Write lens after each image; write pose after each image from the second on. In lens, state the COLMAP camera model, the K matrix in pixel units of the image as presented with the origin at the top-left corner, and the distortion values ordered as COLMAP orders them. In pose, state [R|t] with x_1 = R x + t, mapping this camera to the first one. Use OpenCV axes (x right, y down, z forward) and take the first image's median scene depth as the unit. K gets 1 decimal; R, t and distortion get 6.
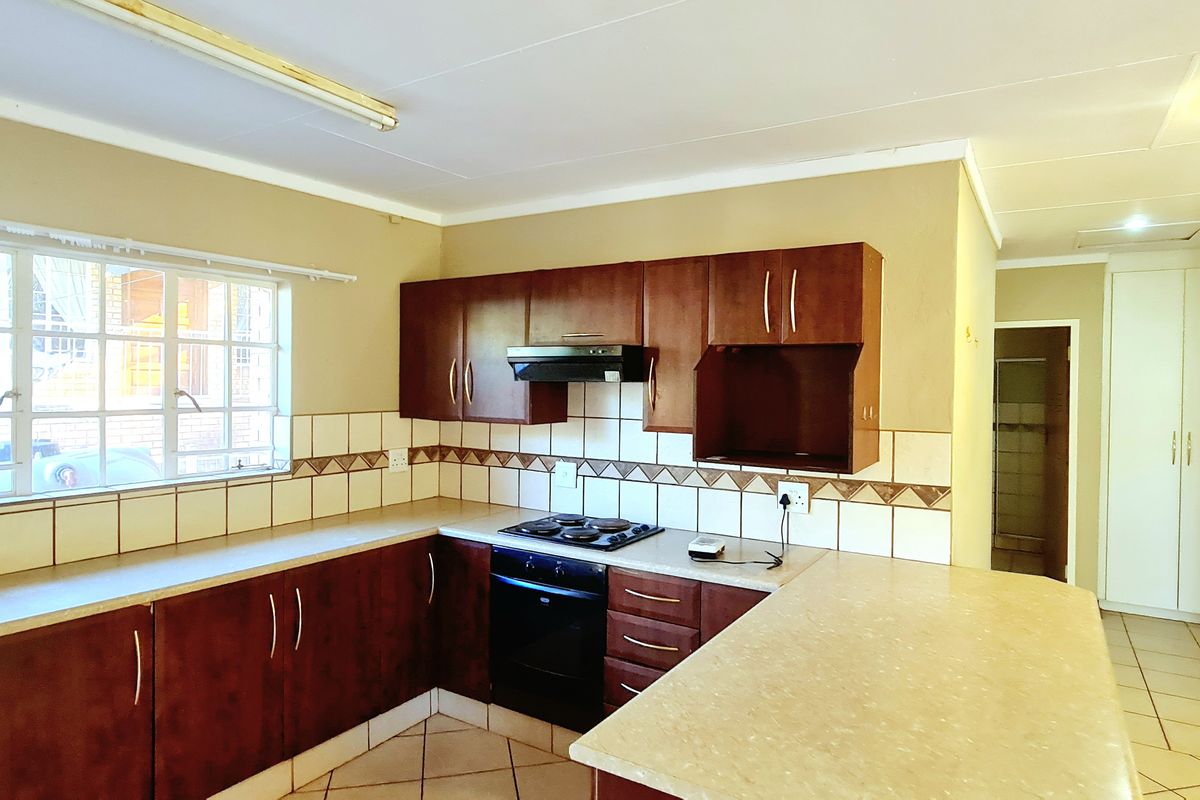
lens RADIAL K [[704.0, 0, 603.5], [0, 704.0, 384.4], [0, 0, 1]] dist [-0.004231, -0.001700]
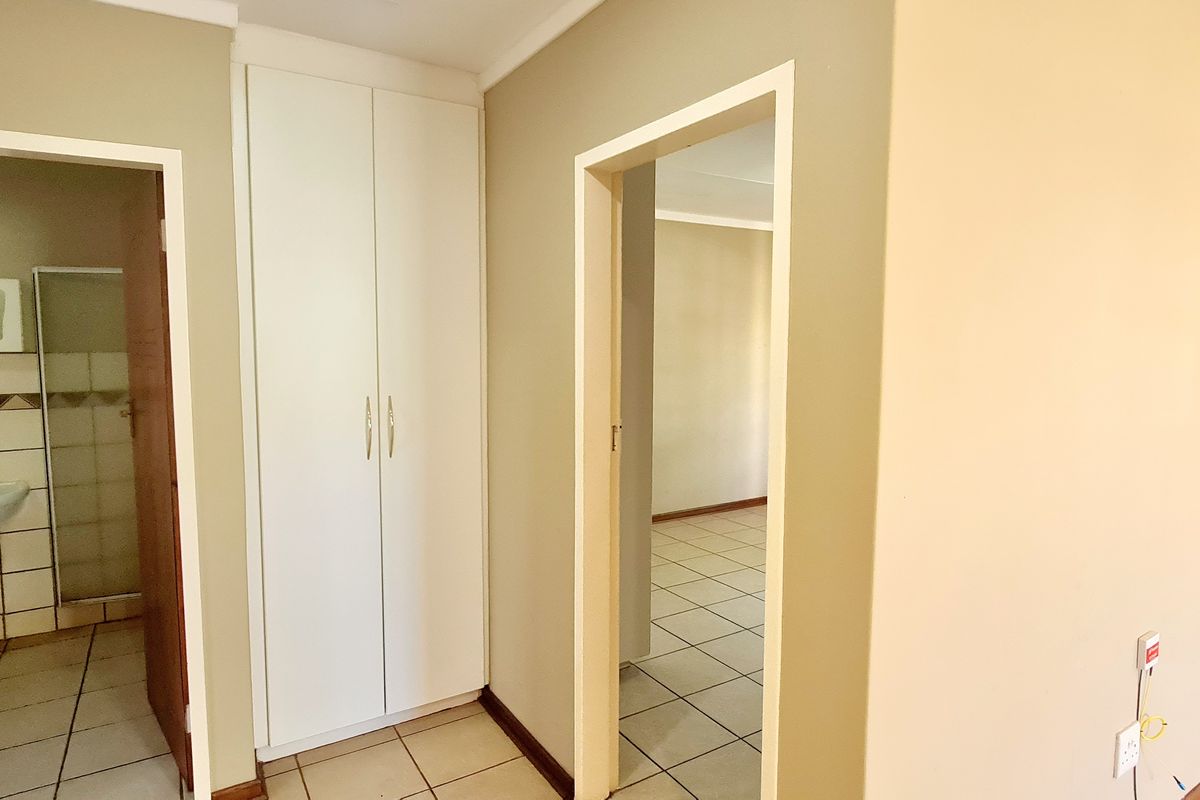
lens RADIAL K [[704.0, 0, 603.5], [0, 704.0, 384.4], [0, 0, 1]] dist [-0.004231, -0.001700]
pose [[0.437046, -0.078052, 0.896046, 0.583077], [0.010668, 0.996607, 0.081608, 0.023999], [-0.899376, -0.026108, 0.436396, 0.852217]]
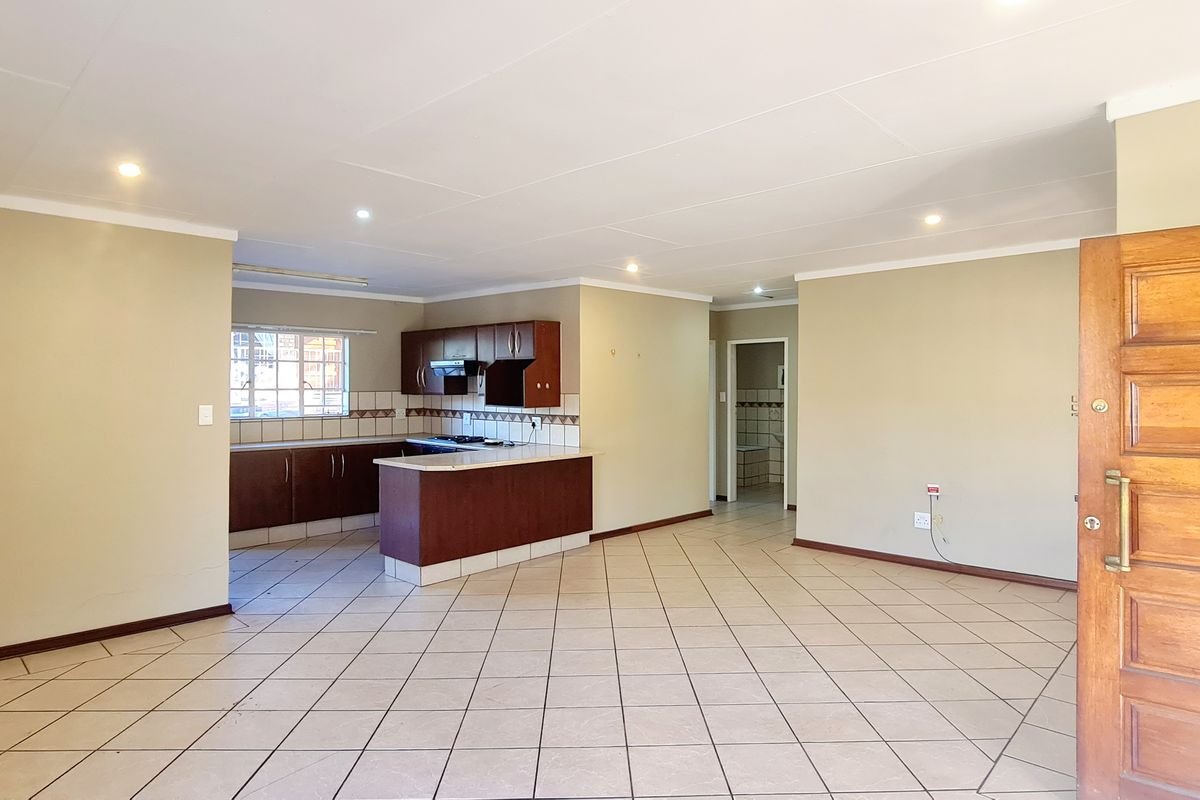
lens RADIAL K [[704.0, 0, 603.5], [0, 704.0, 384.4], [0, 0, 1]] dist [-0.004231, -0.001700]
pose [[0.980031, -0.010546, -0.198566, 0.852031], [0.009729, 0.999940, -0.005093, 0.038696], [0.198608, 0.003059, 0.980074, -1.133851]]
